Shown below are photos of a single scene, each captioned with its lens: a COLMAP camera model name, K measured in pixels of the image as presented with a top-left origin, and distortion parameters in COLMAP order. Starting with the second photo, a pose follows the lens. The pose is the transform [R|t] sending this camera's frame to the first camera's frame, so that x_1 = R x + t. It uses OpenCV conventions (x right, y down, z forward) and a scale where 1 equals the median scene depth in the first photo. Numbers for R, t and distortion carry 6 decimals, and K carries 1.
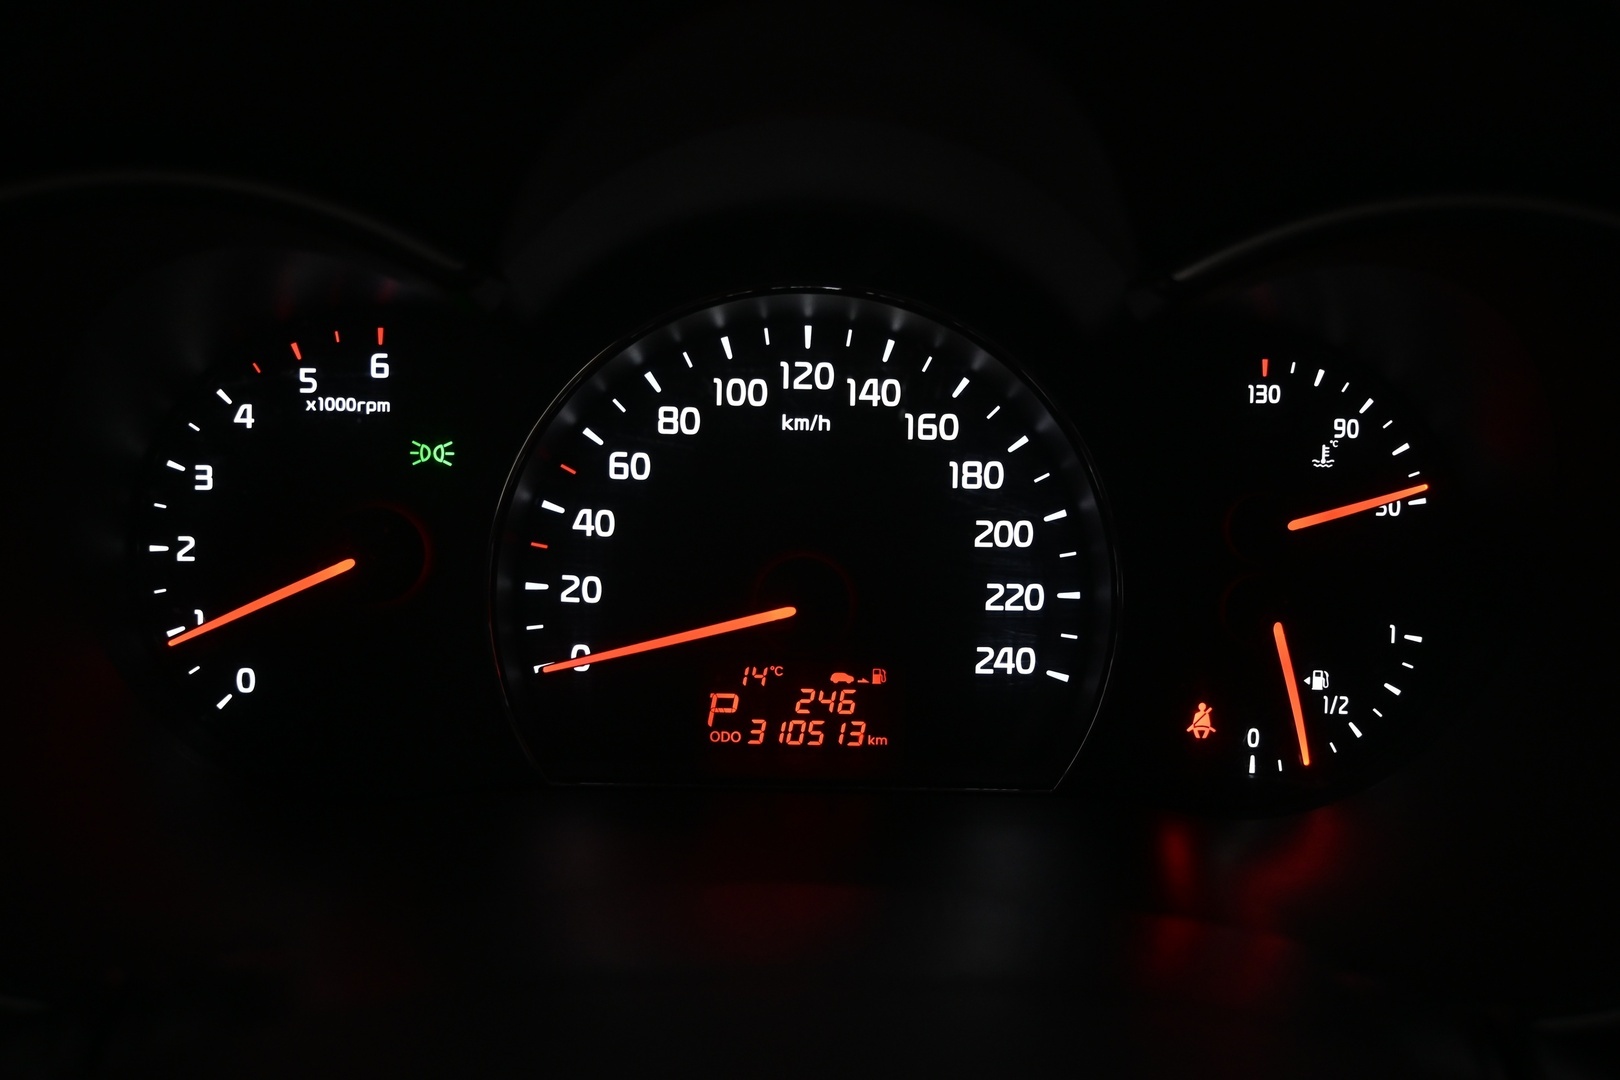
lens RADIAL K [[1509.7, 0, 809.6], [0, 1509.7, 534.0], [0, 0, 1]] dist [-0.007545, 0.000000]
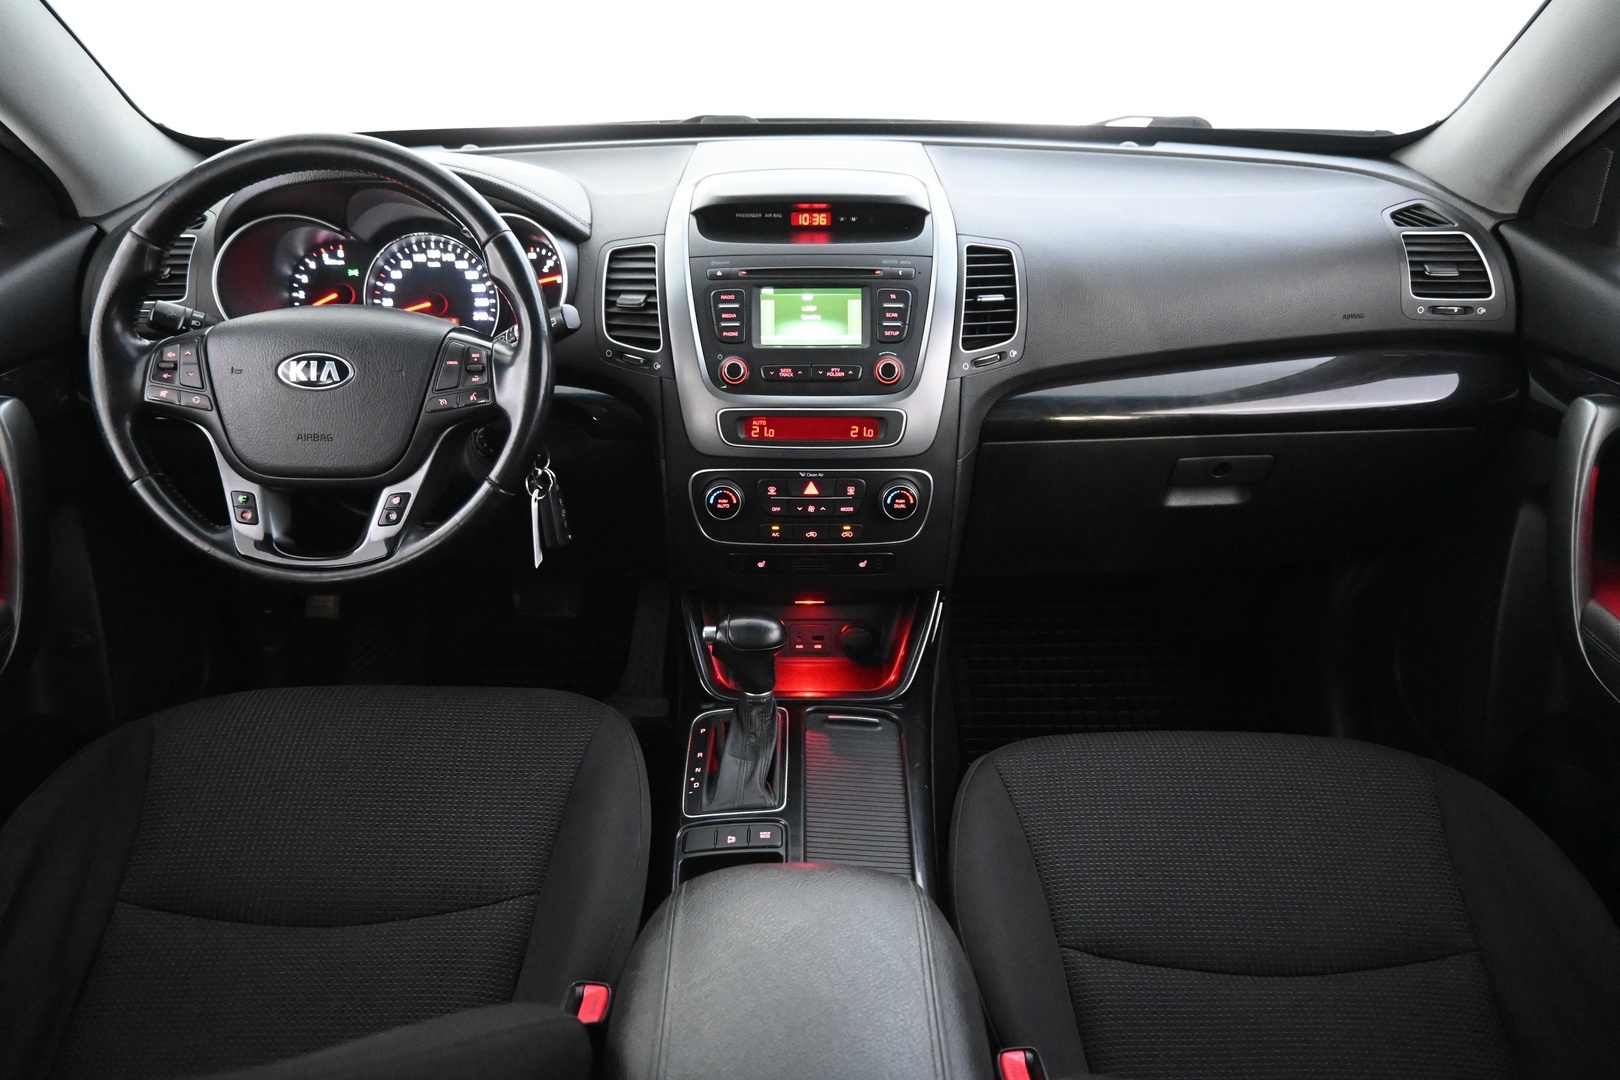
lens RADIAL K [[1103.8, 0, 814.4], [0, 1103.8, 546.0], [0, 0, 1]] dist [-0.004594, -0.004209]
pose [[0.999791, -0.018387, -0.008955, 1.177443], [0.019046, 0.996605, 0.080094, 0.537627], [0.007452, -0.080247, 0.996747, -2.424111]]
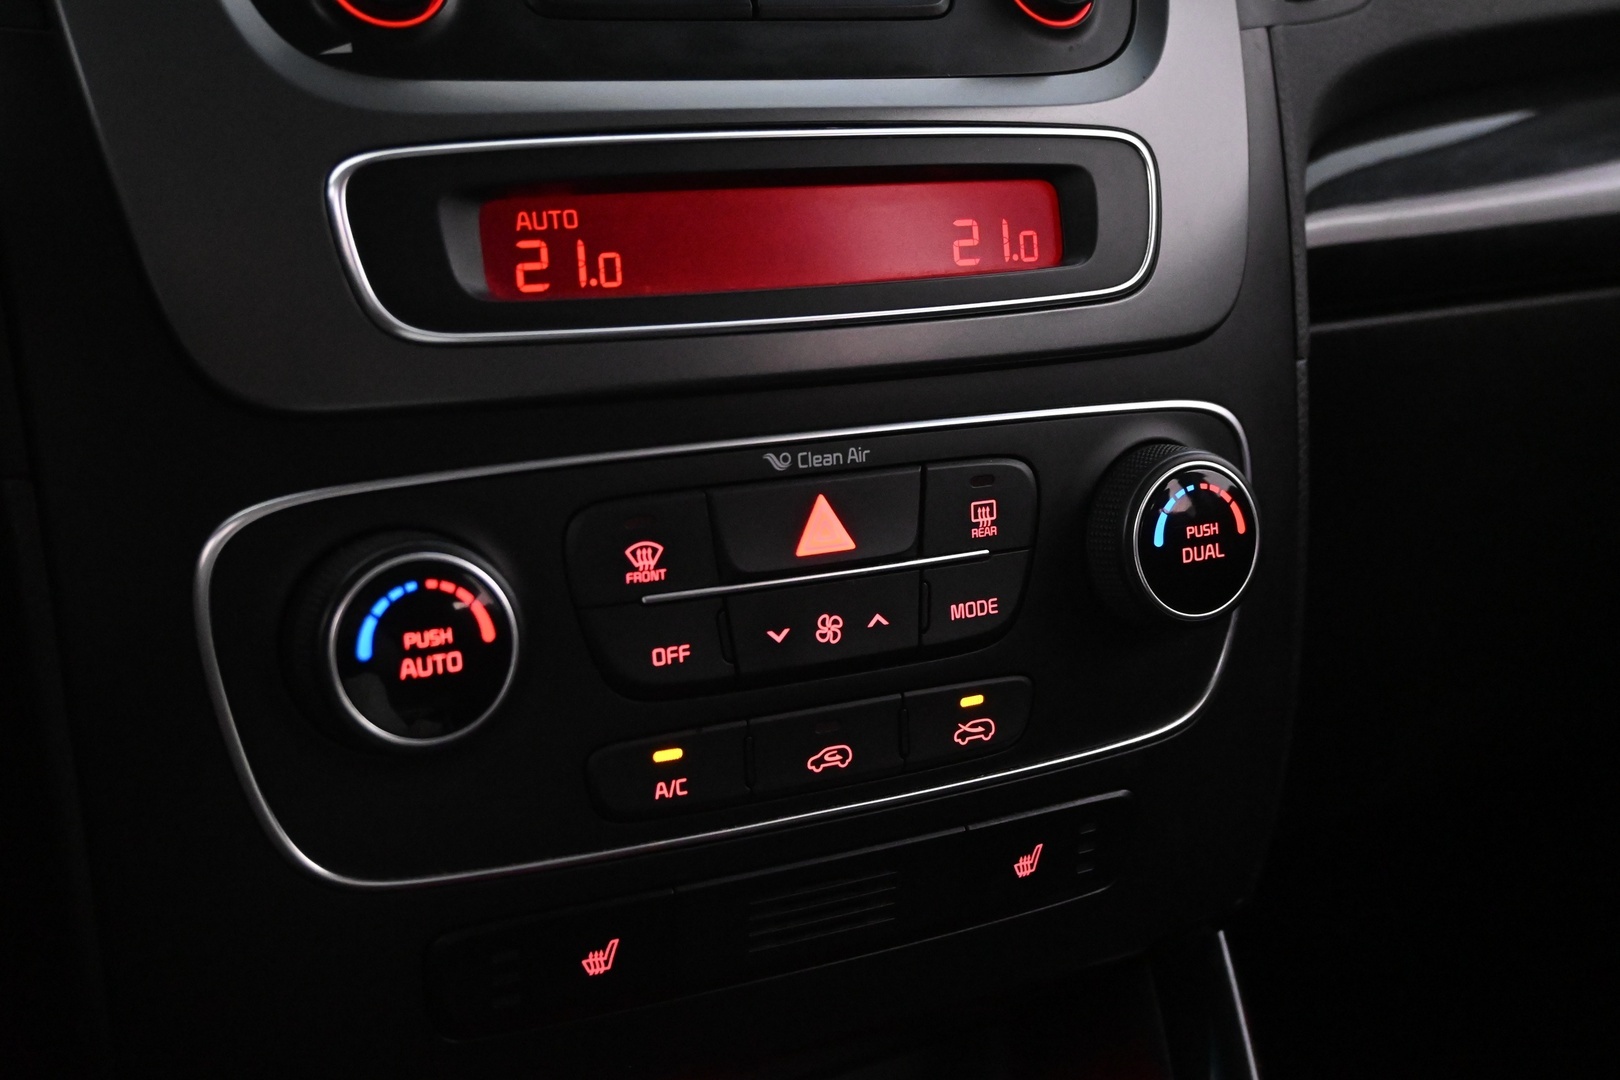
lens RADIAL K [[1943.4, 0, 805.2], [0, 1943.4, 537.5], [0, 0, 1]] dist [0.006988, 0.000000]
pose [[0.893631, -0.135399, 0.427891, 0.670716], [0.189087, 0.978244, -0.085349, 0.718429], [-0.407026, 0.157179, 0.899792, -0.396485]]
